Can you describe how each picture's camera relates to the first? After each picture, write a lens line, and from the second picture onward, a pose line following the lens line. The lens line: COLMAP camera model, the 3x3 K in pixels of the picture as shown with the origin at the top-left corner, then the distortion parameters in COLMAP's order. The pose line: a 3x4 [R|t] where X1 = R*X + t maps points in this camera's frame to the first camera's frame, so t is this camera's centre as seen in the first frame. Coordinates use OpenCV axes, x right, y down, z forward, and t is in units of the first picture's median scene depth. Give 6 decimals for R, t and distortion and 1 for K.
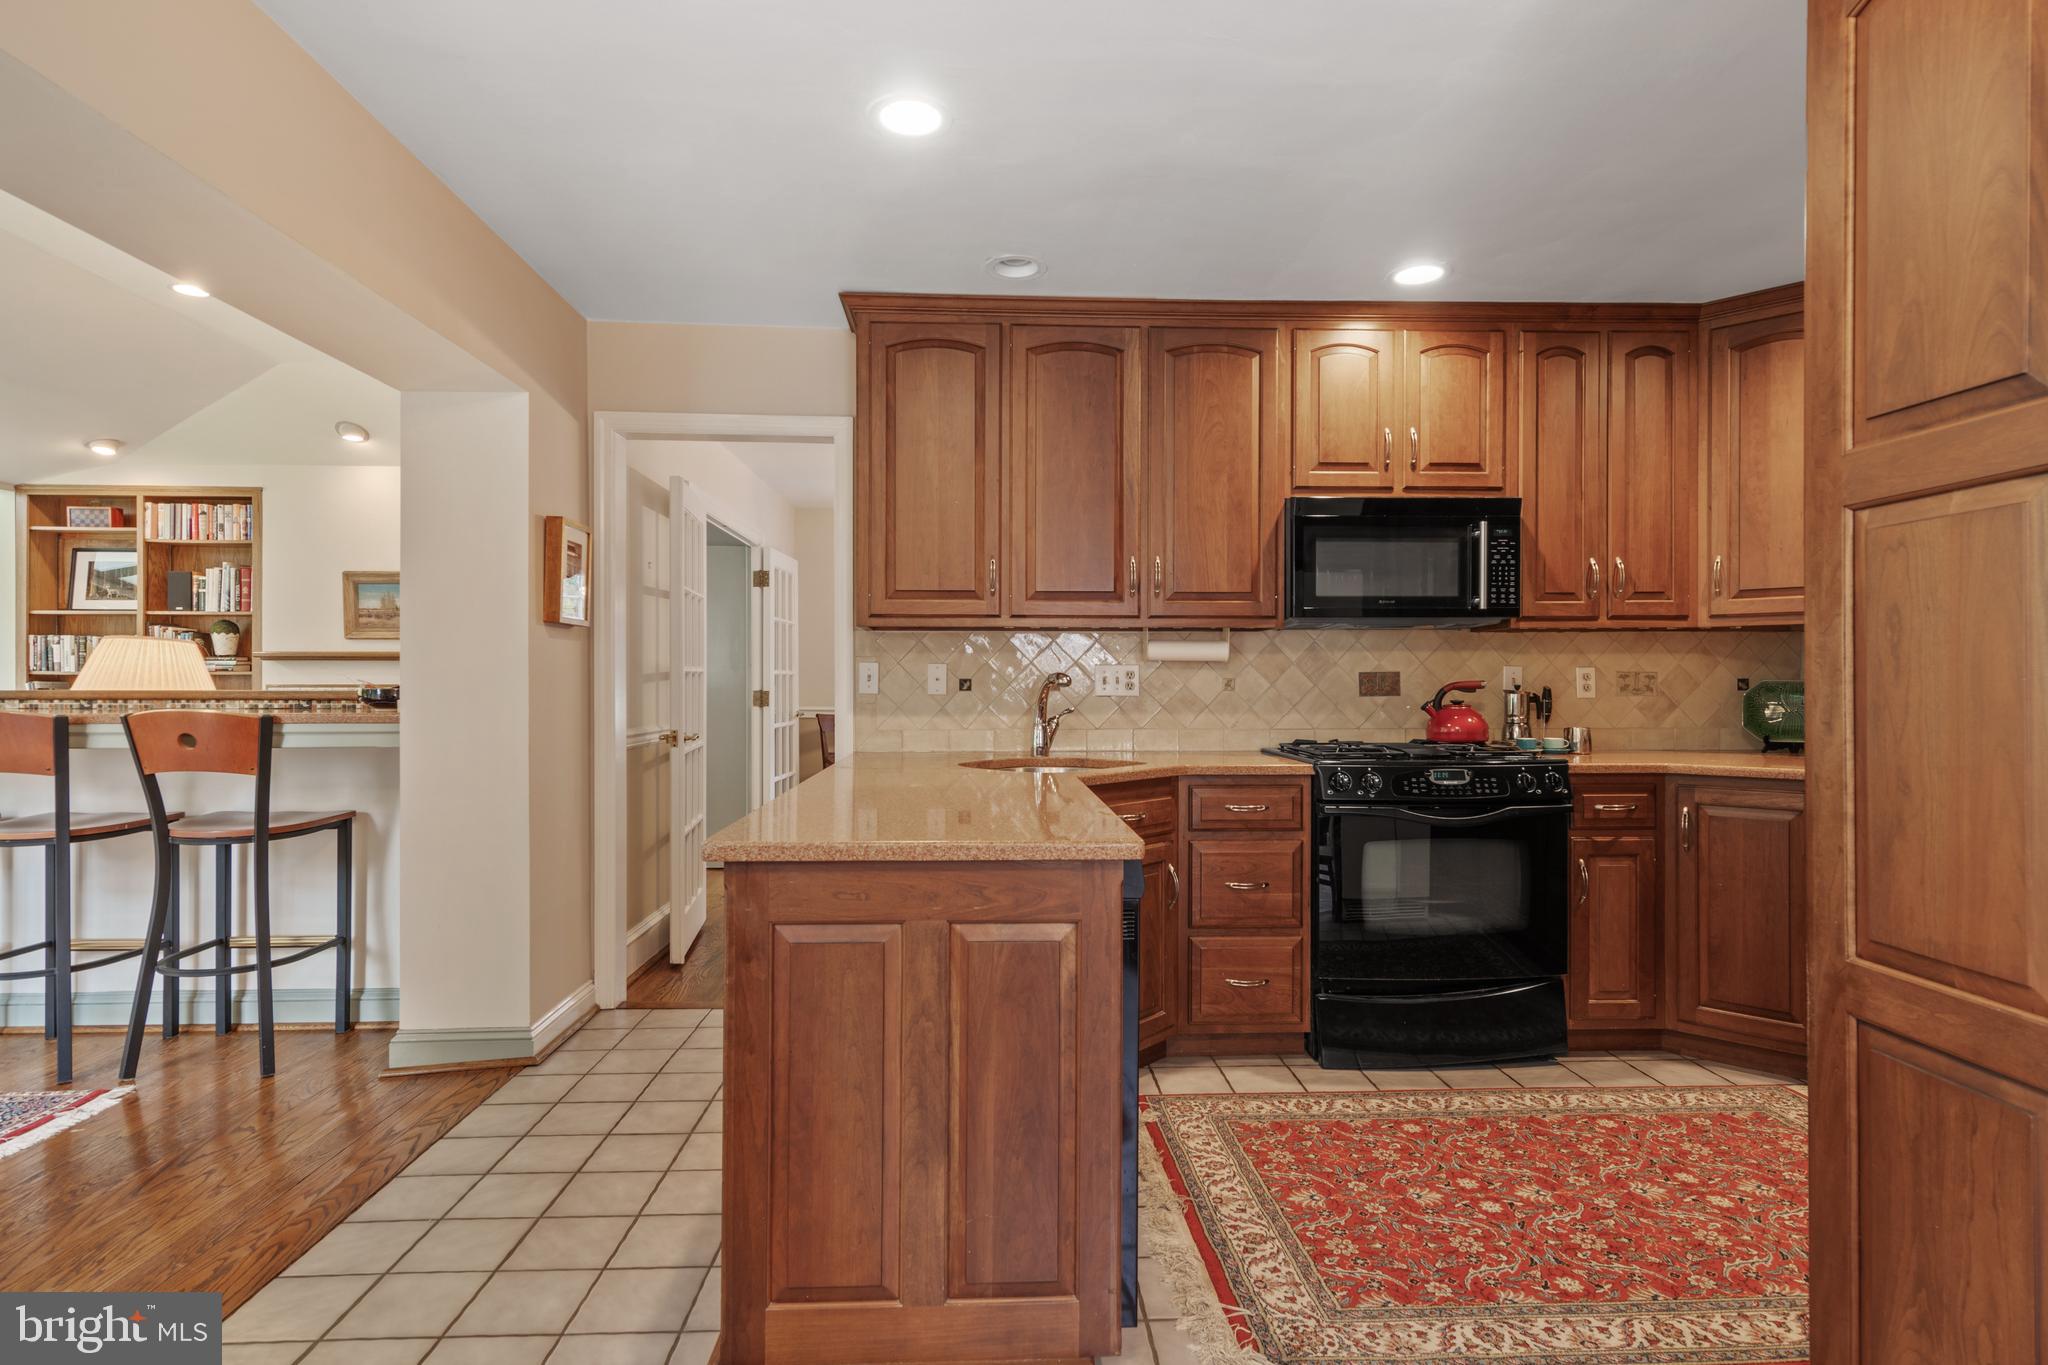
lens RADIAL K [[1046.0, 0, 1021.7], [0, 1046.0, 680.6], [0, 0, 1]] dist [0.011973, -0.002260]
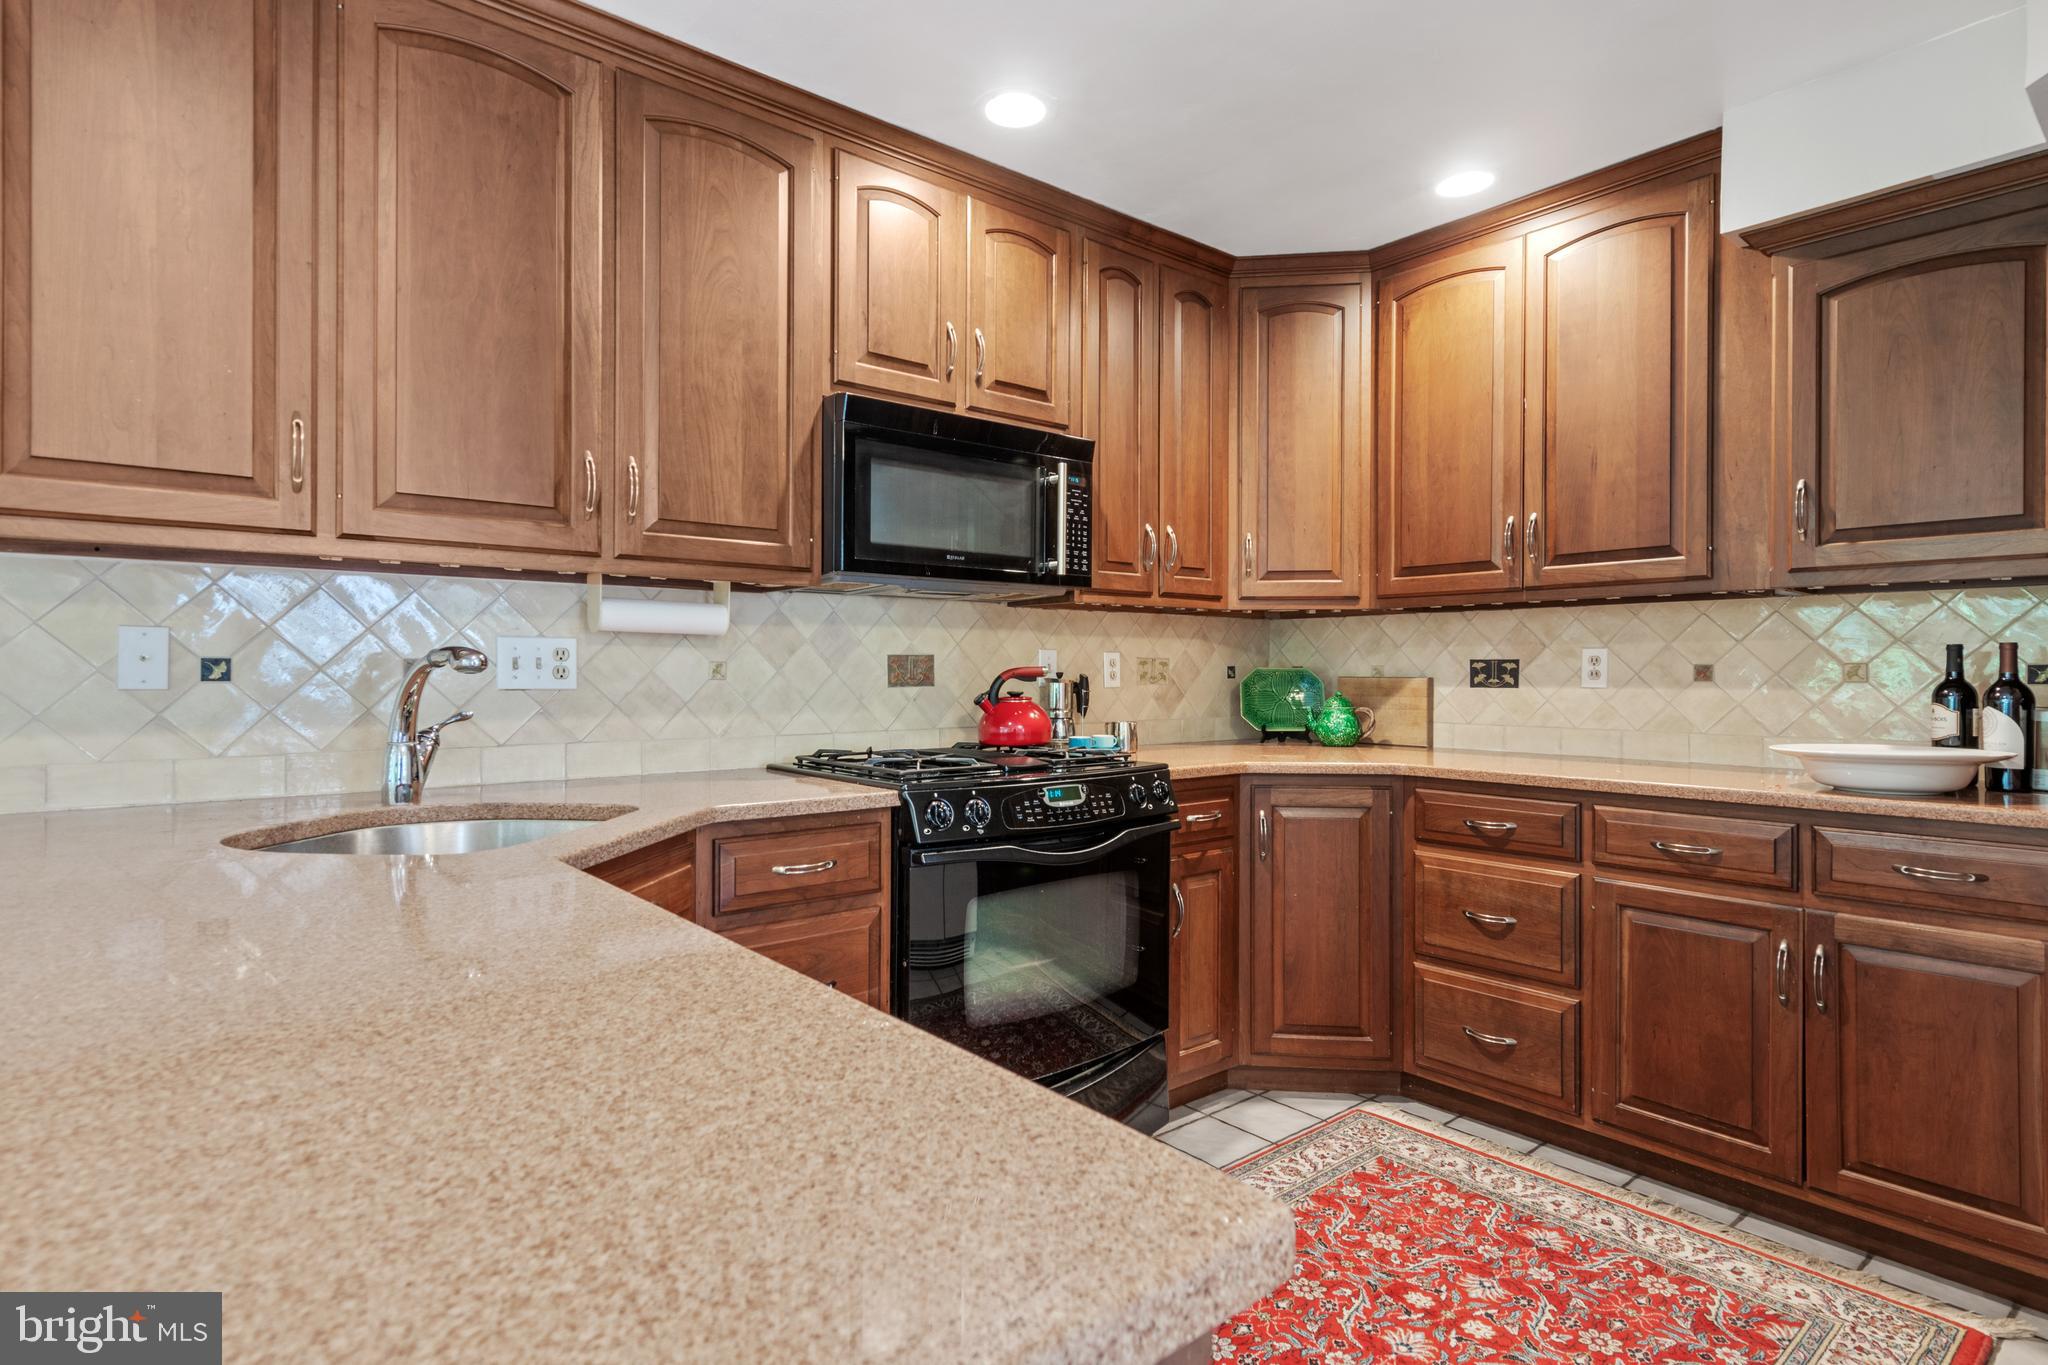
lens RADIAL K [[1046.0, 0, 1021.1], [0, 1046.0, 672.1], [0, 0, 1]] dist [0.011973, -0.002260]
pose [[0.798124, 0.002279, 0.602489, -0.053803], [-0.003361, 0.999994, 0.000670, 0.003866], [-0.602484, -0.002560, 0.798127, 0.383635]]
